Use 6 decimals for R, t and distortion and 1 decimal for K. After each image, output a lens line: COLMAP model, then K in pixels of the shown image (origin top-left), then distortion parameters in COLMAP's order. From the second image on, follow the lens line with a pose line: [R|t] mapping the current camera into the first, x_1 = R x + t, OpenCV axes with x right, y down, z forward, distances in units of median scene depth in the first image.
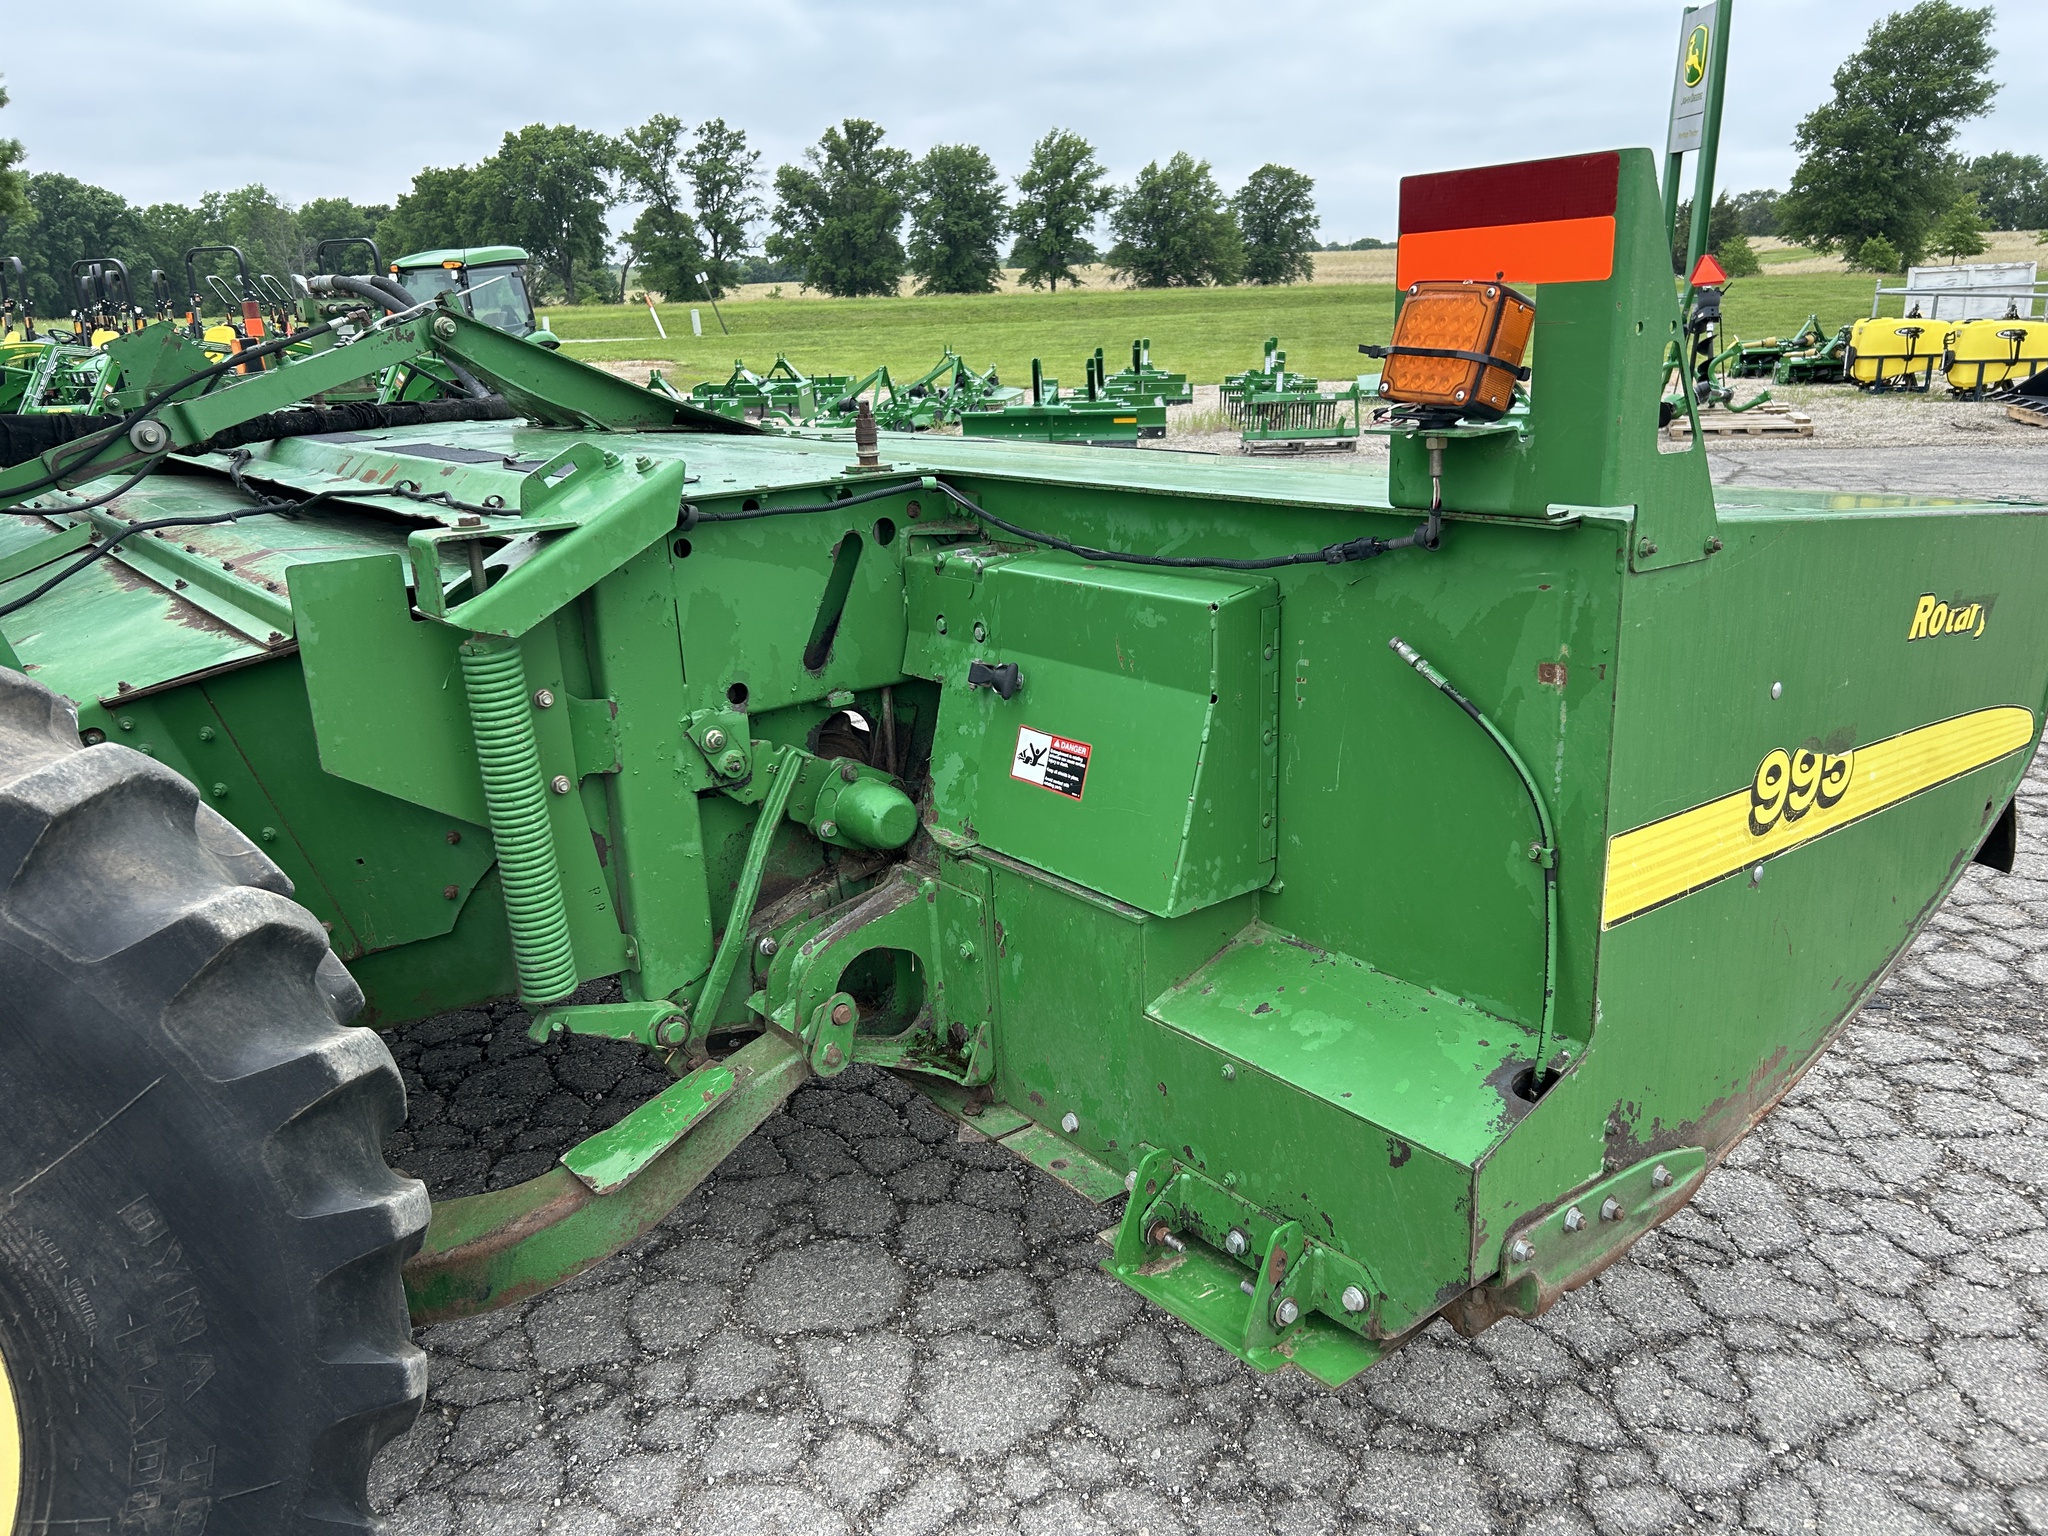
lens RADIAL K [[1541.2, 0, 1028.9], [0, 1541.2, 775.3], [0, 0, 1]] dist [0.048813, -0.052378]
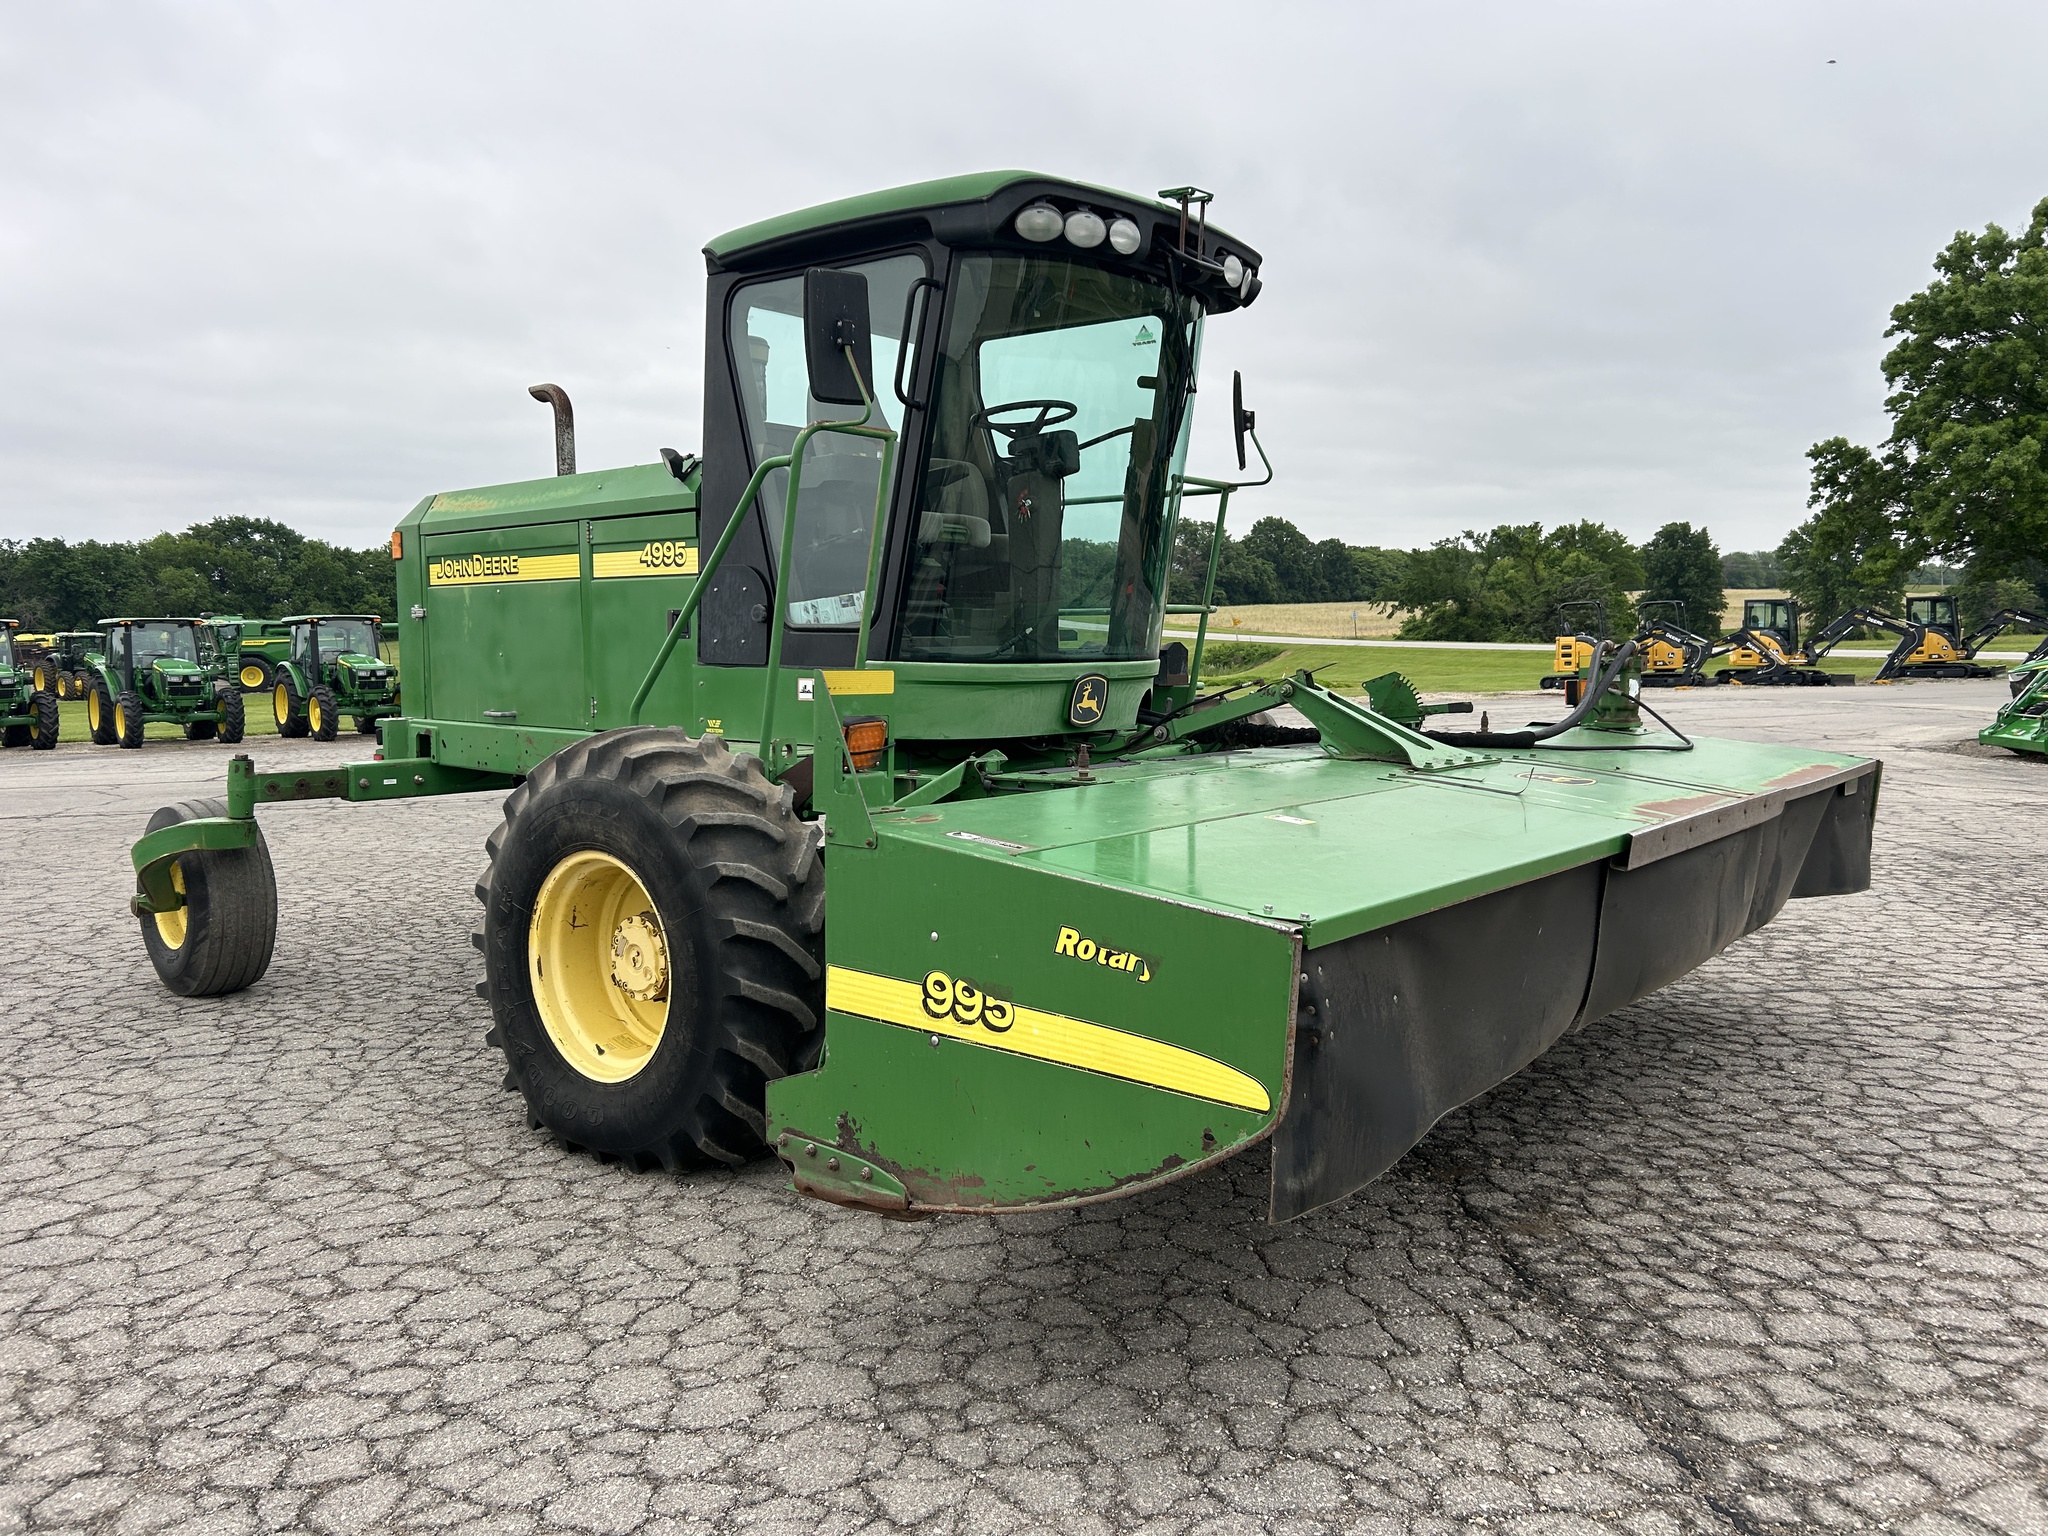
lens RADIAL K [[1541.2, 0, 1040.9], [0, 1541.2, 753.3], [0, 0, 1]] dist [0.048813, -0.052378]
pose [[0.238862, 0.104654, -0.965398, 0.199319], [-0.287789, 0.957141, 0.032554, -0.031719], [0.927428, 0.270055, 0.258743, 0.051205]]
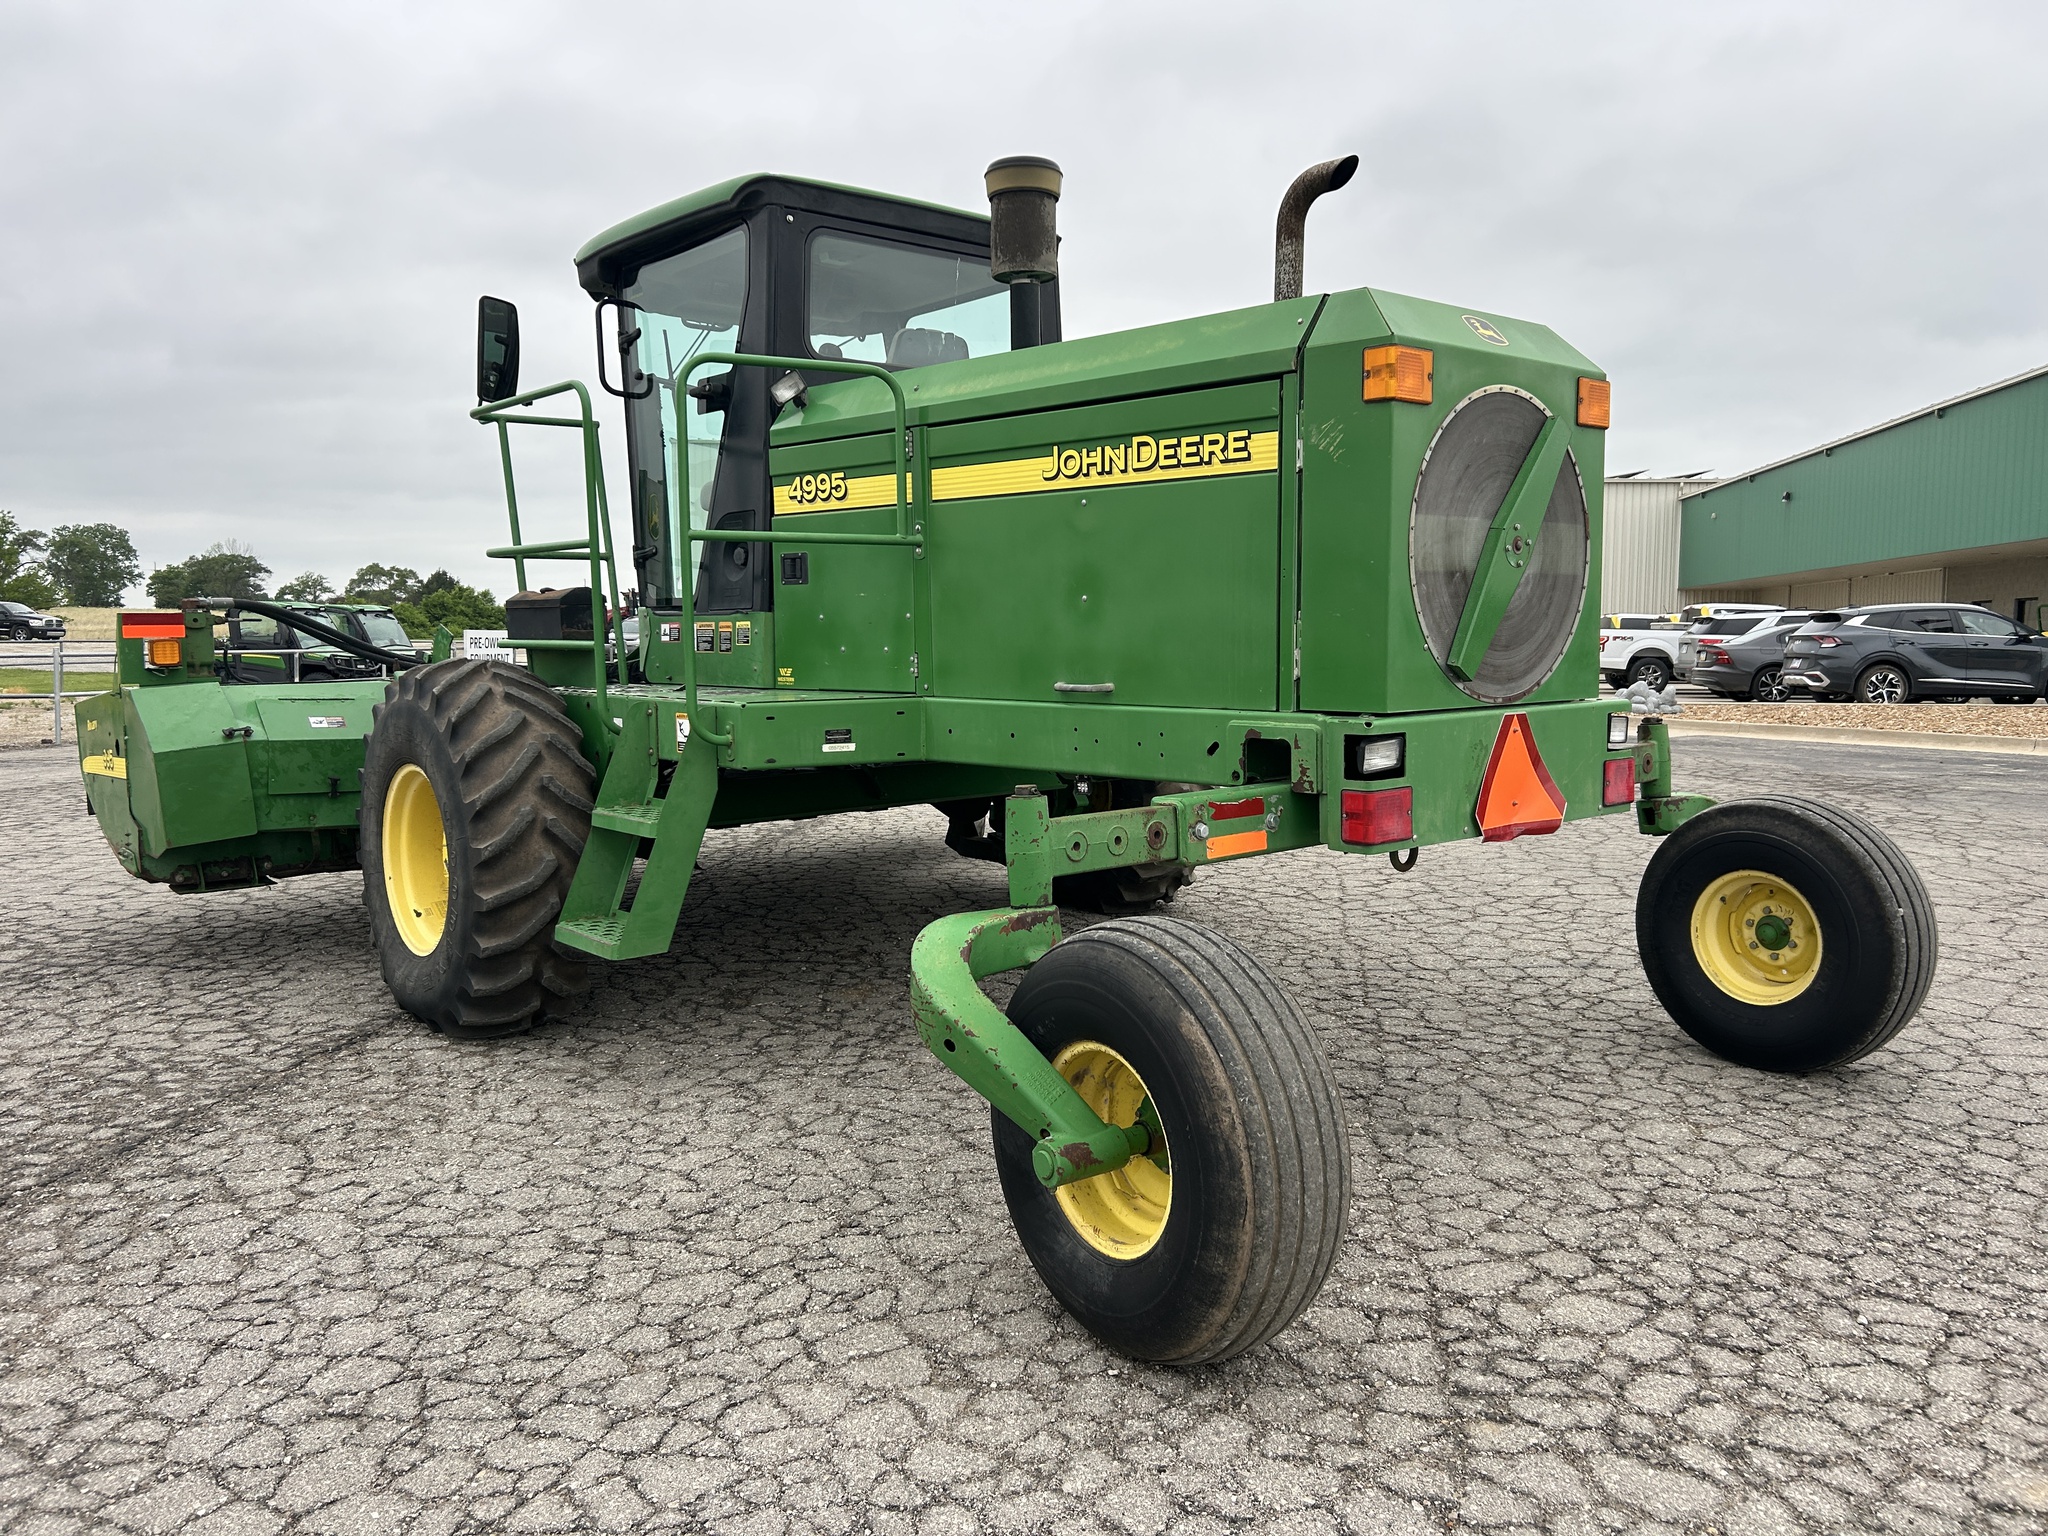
lens RADIAL K [[1541.2, 0, 1038.6], [0, 1541.2, 743.9], [0, 0, 1]] dist [0.048813, -0.052378]
pose [[-0.043519, -0.048068, 0.997896, -0.493051], [0.301428, 0.951663, 0.058986, -0.012277], [-0.952495, 0.303360, -0.026926, 0.090735]]
